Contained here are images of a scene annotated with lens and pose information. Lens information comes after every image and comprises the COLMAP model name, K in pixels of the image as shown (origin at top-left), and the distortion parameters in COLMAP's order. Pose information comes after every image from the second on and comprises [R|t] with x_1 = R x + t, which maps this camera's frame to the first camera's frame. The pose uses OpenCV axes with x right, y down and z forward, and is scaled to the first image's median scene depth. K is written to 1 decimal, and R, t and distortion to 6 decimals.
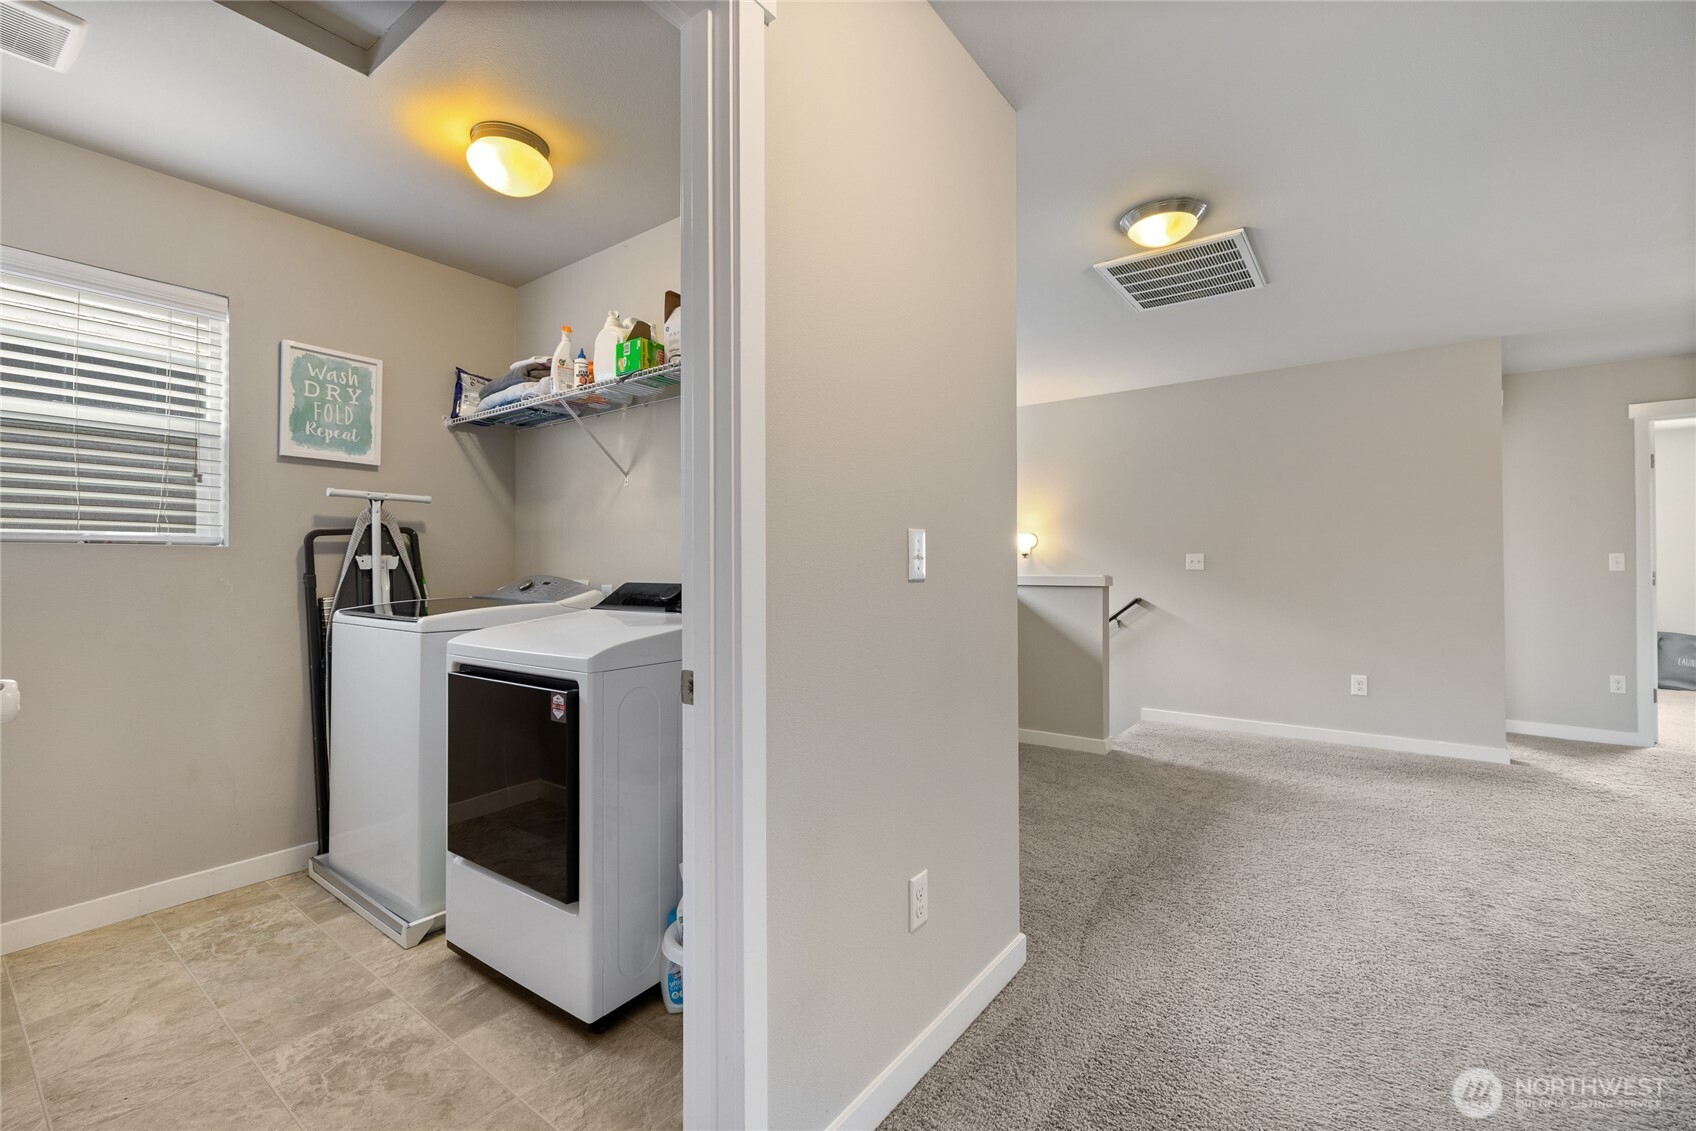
lens RADIAL K [[712.9, 0, 845.3], [0, 712.9, 561.8], [0, 0, 1]] dist [-0.001407, 0.001534]
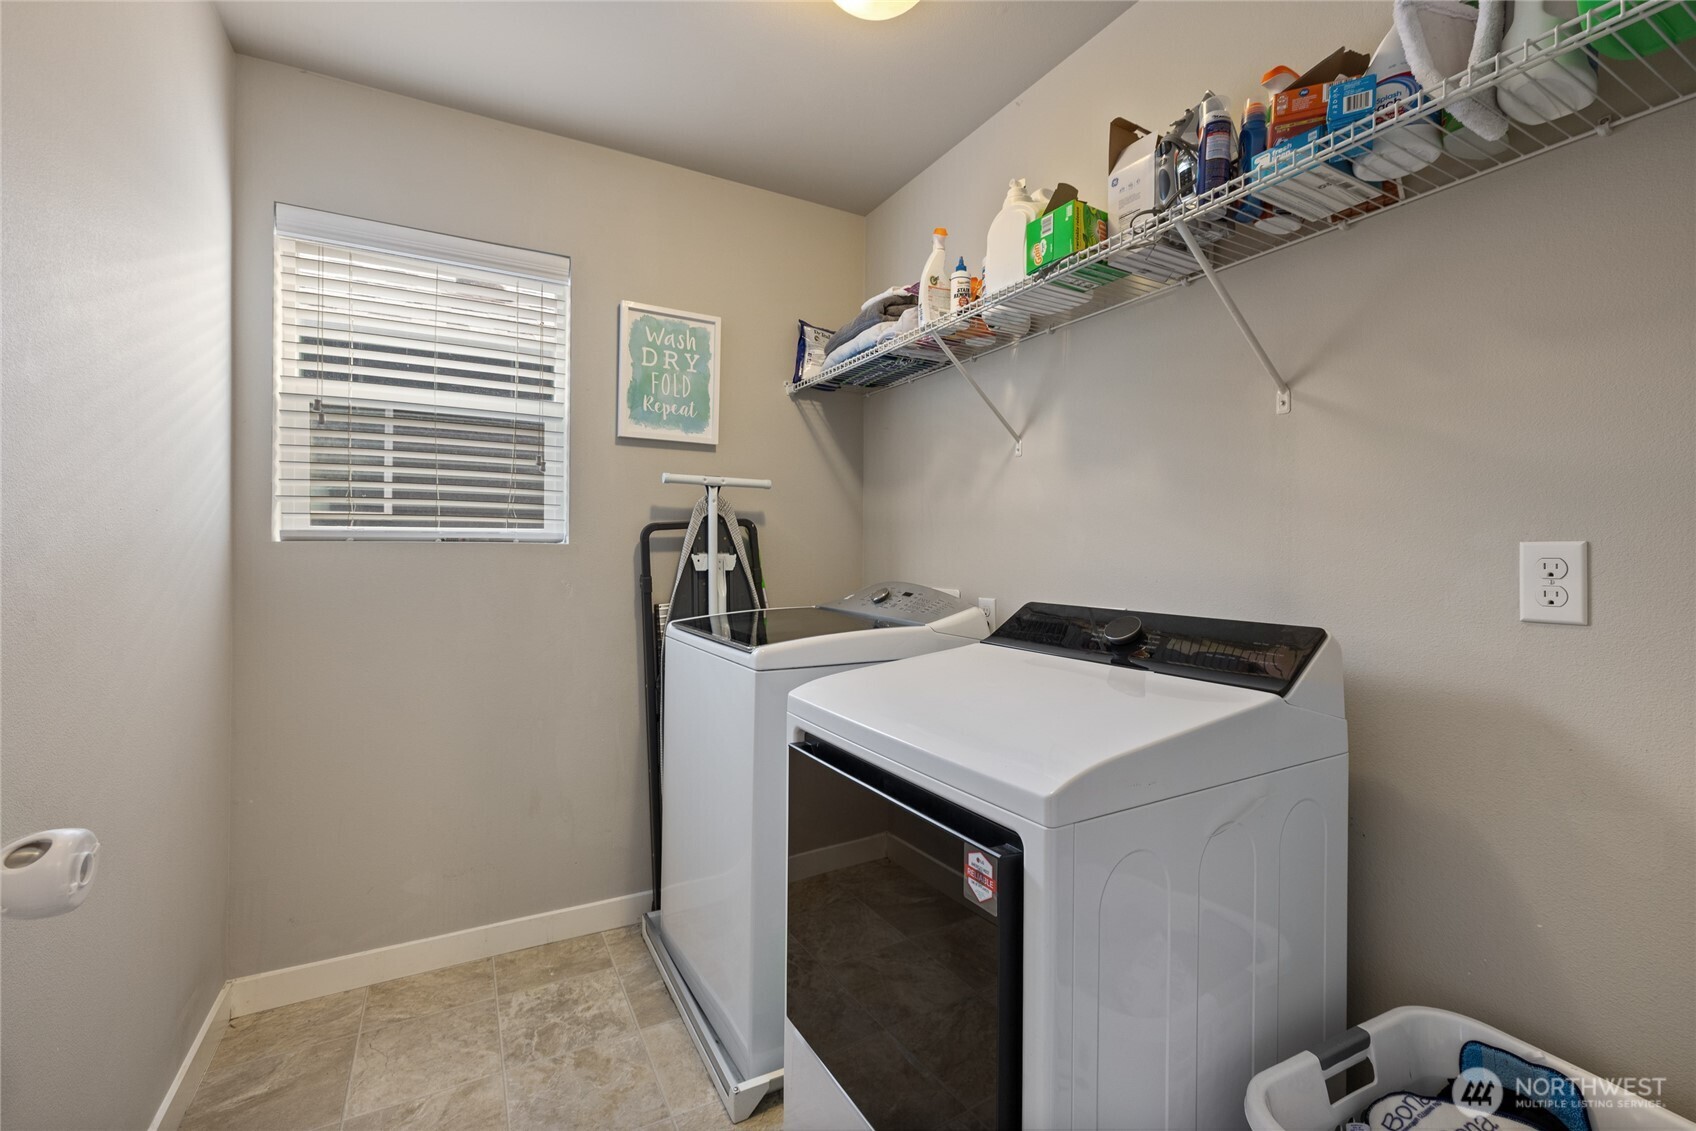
lens RADIAL K [[712.9, 0, 835.2], [0, 712.9, 555.7], [0, 0, 1]] dist [-0.001407, 0.001534]
pose [[0.903655, 0.012539, -0.428078, -0.188099], [-0.006664, 0.999862, 0.015220, -0.021172], [0.428210, -0.010901, 0.903614, 0.334785]]
